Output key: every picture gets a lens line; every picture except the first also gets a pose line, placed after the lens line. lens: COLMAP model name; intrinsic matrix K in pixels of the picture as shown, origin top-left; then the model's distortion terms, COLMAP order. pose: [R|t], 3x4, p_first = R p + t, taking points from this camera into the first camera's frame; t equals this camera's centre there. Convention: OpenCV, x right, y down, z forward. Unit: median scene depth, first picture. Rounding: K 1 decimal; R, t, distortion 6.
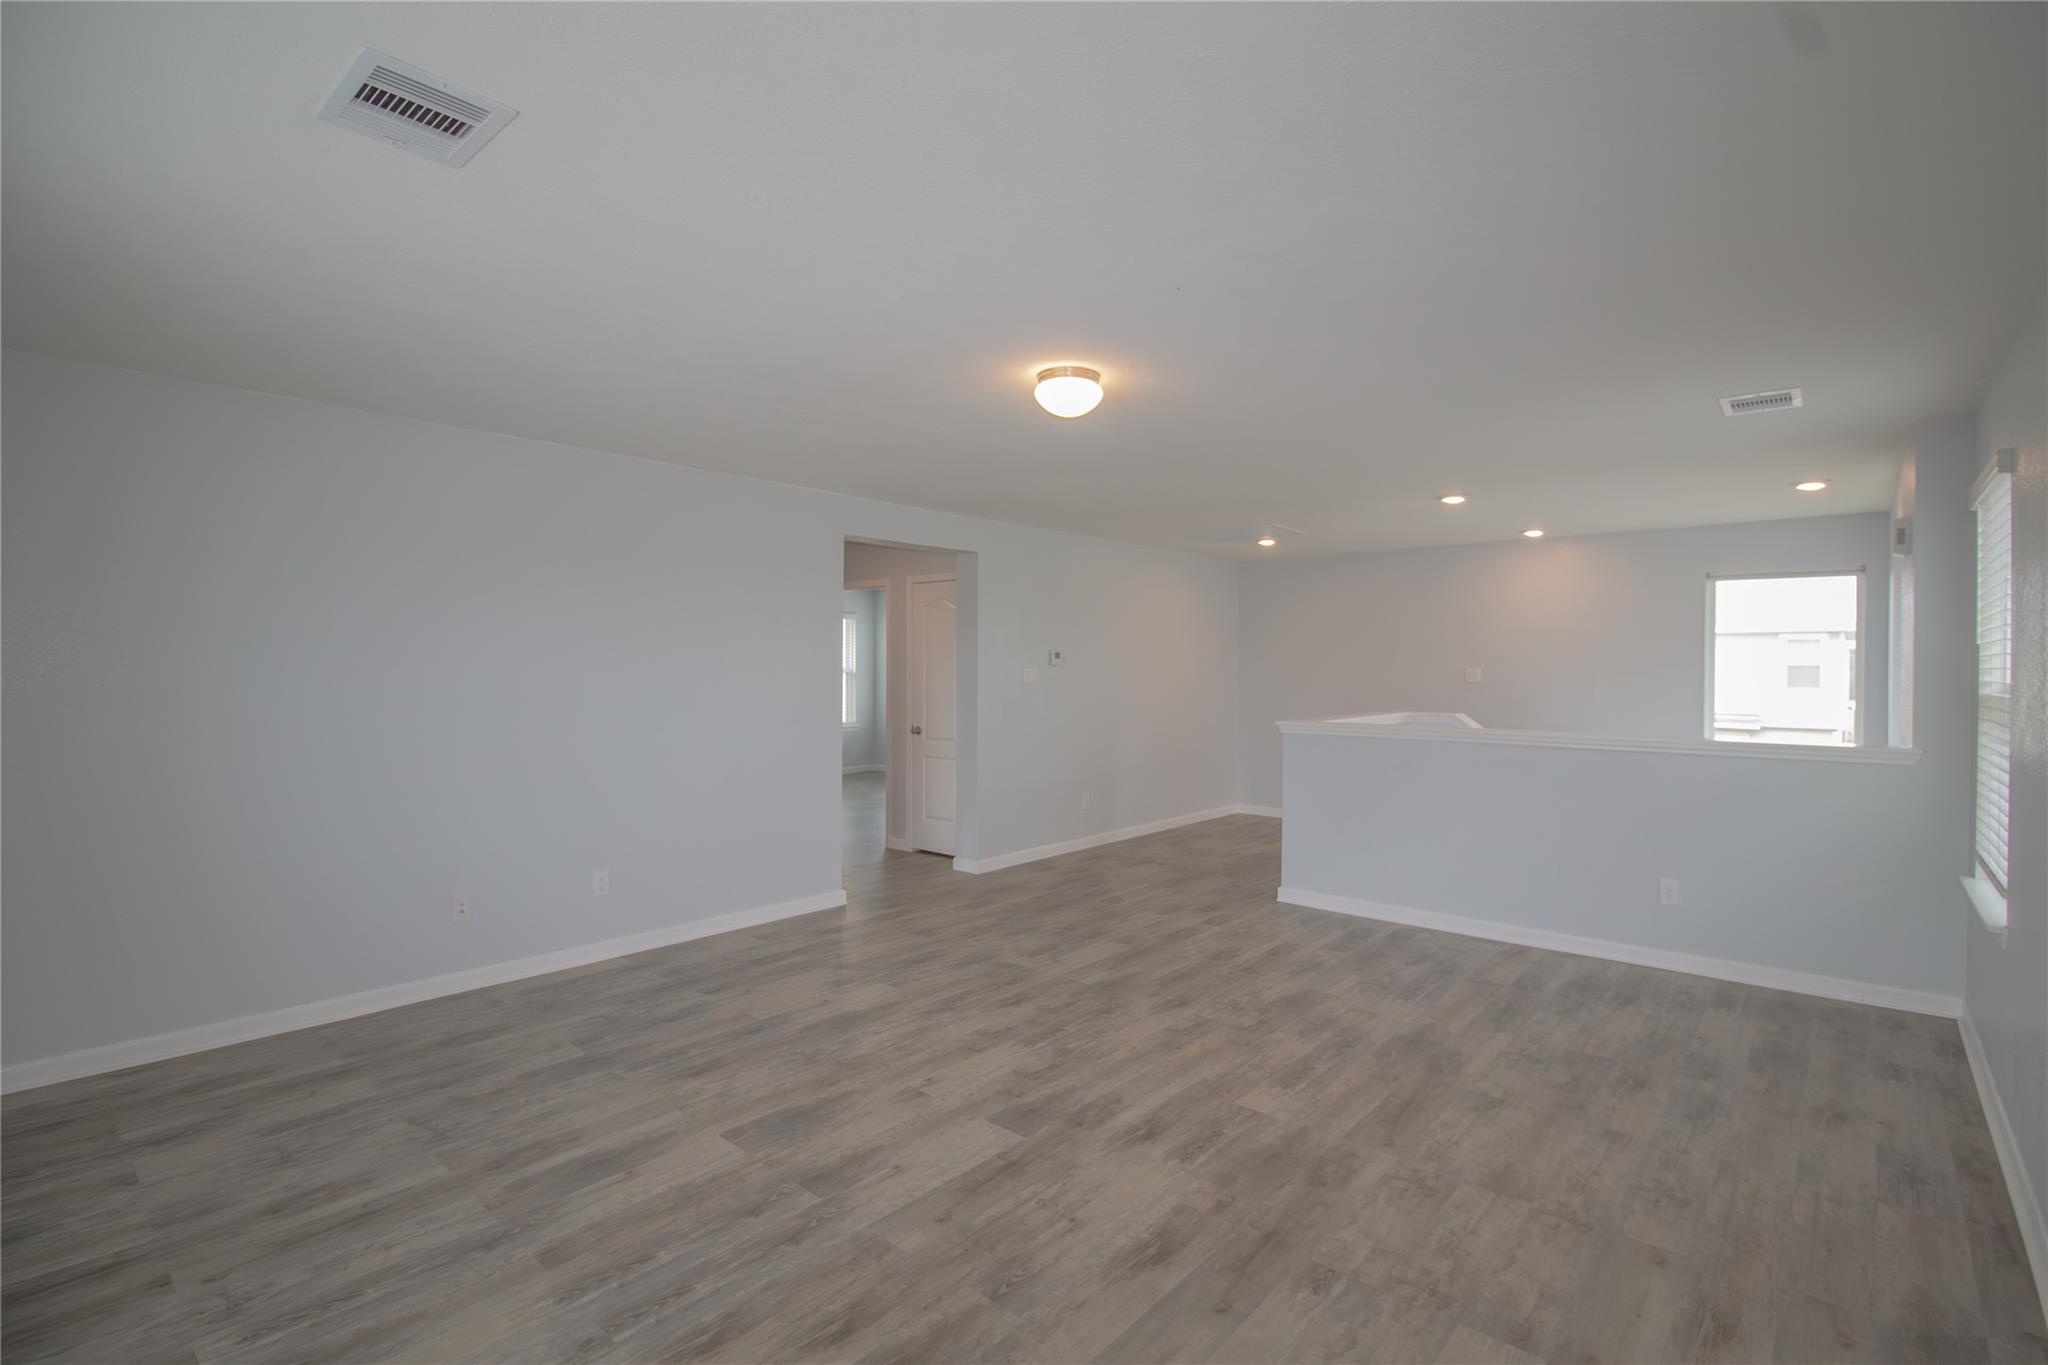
lens RADIAL K [[940.4, 0, 1024.0], [0, 940.4, 682.5], [0, 0, 1]] dist [-0.019751, -0.000527]
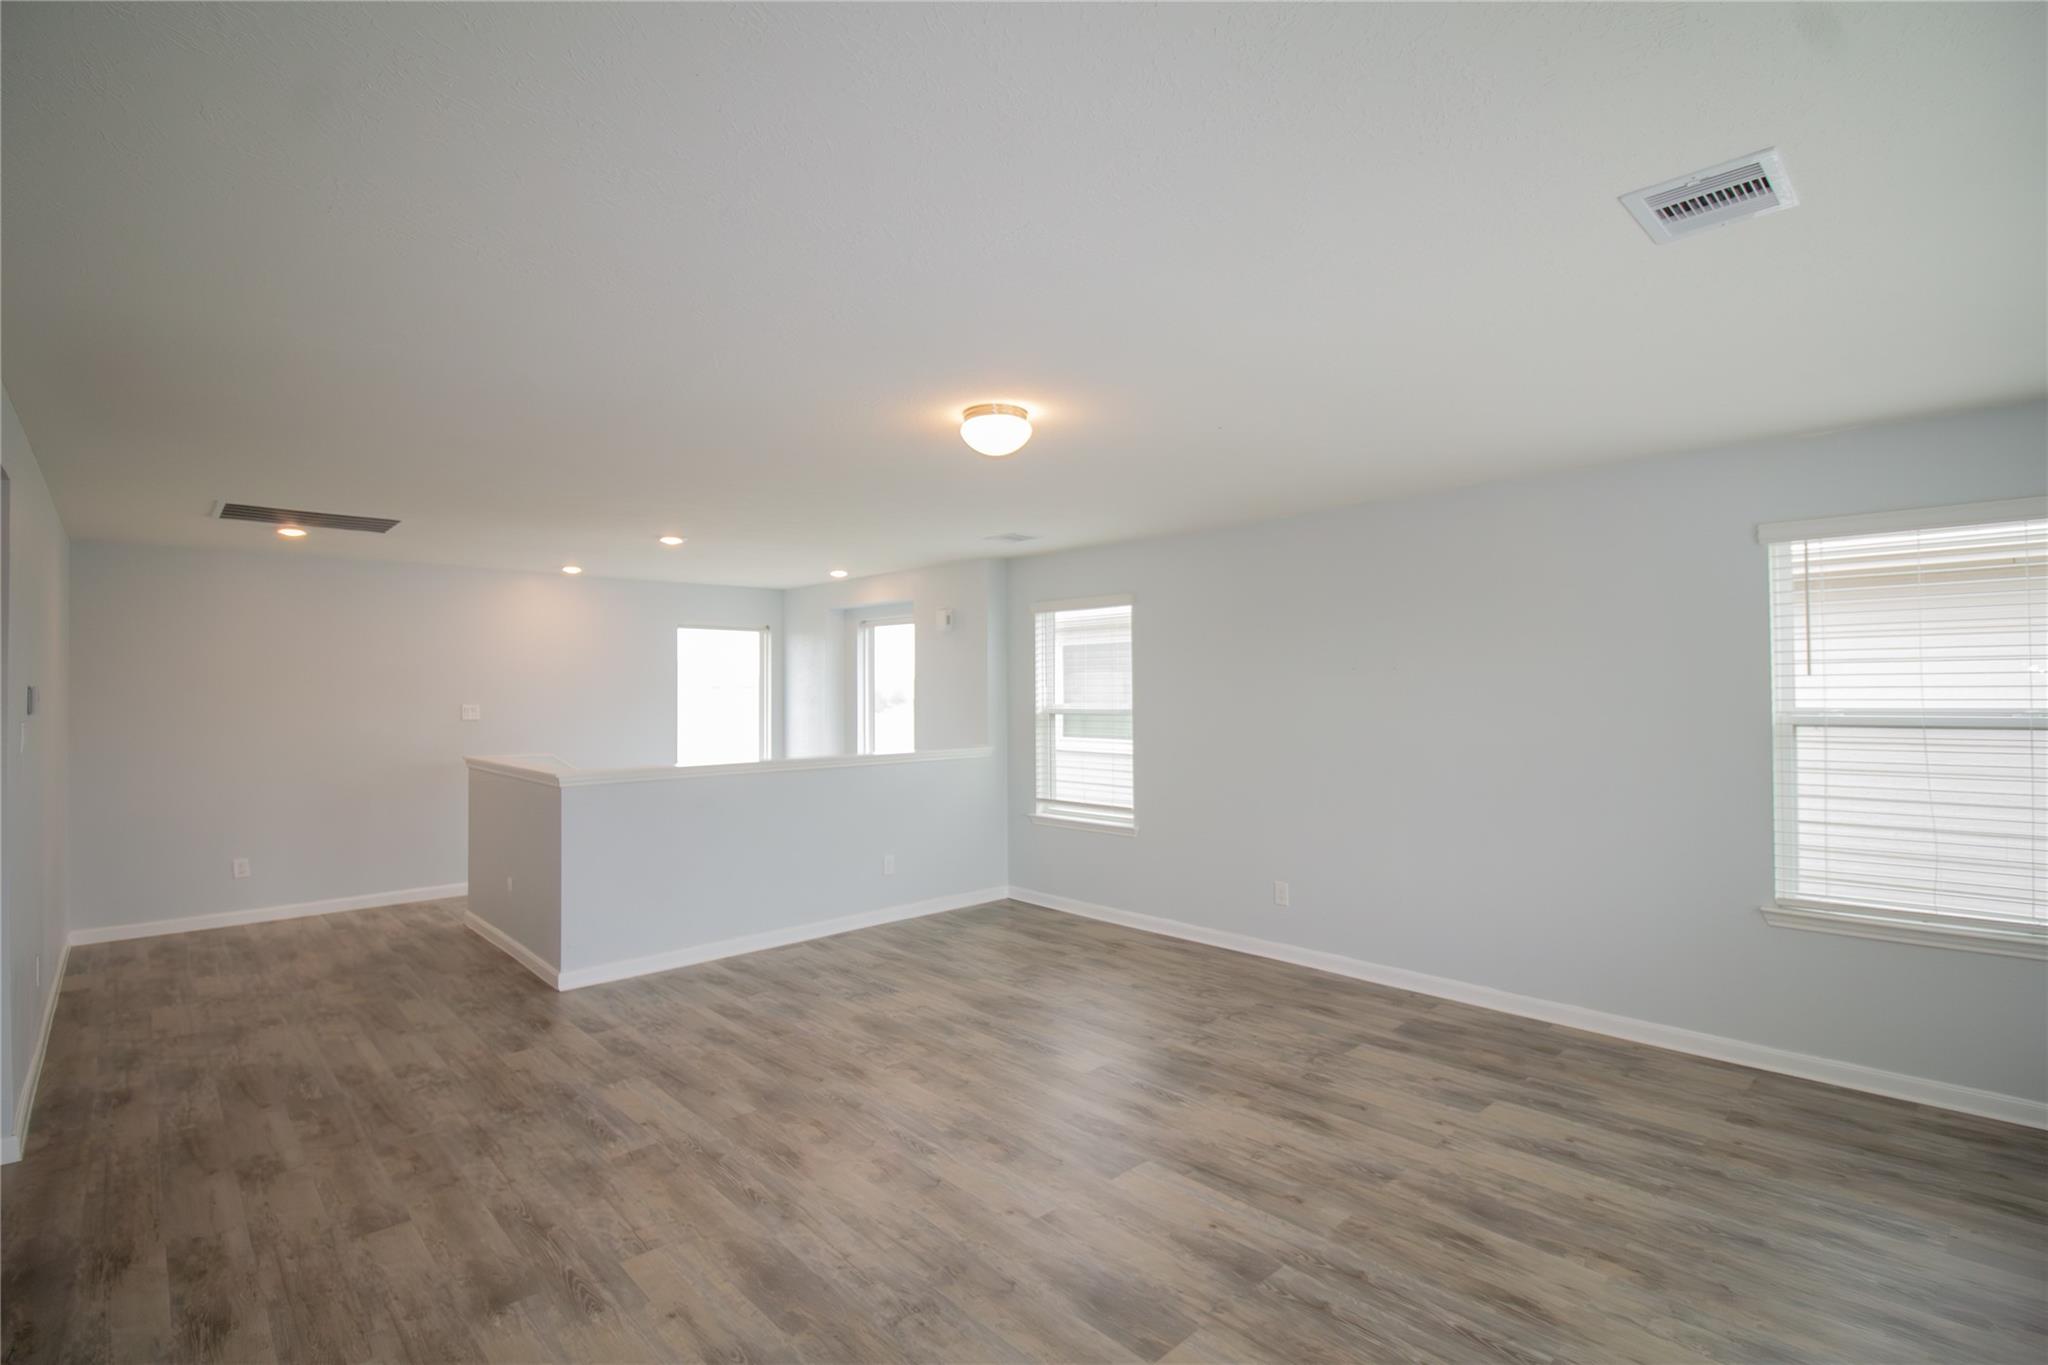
lens RADIAL K [[971.1, 0, 1024.0], [0, 971.1, 682.5], [0, 0, 1]] dist [0.000416, -0.017374]
pose [[0.094576, -0.000608, 0.995517, -0.861600], [0.027306, 0.999625, -0.001984, -0.042983], [-0.995143, 0.027371, 0.094557, 0.797633]]
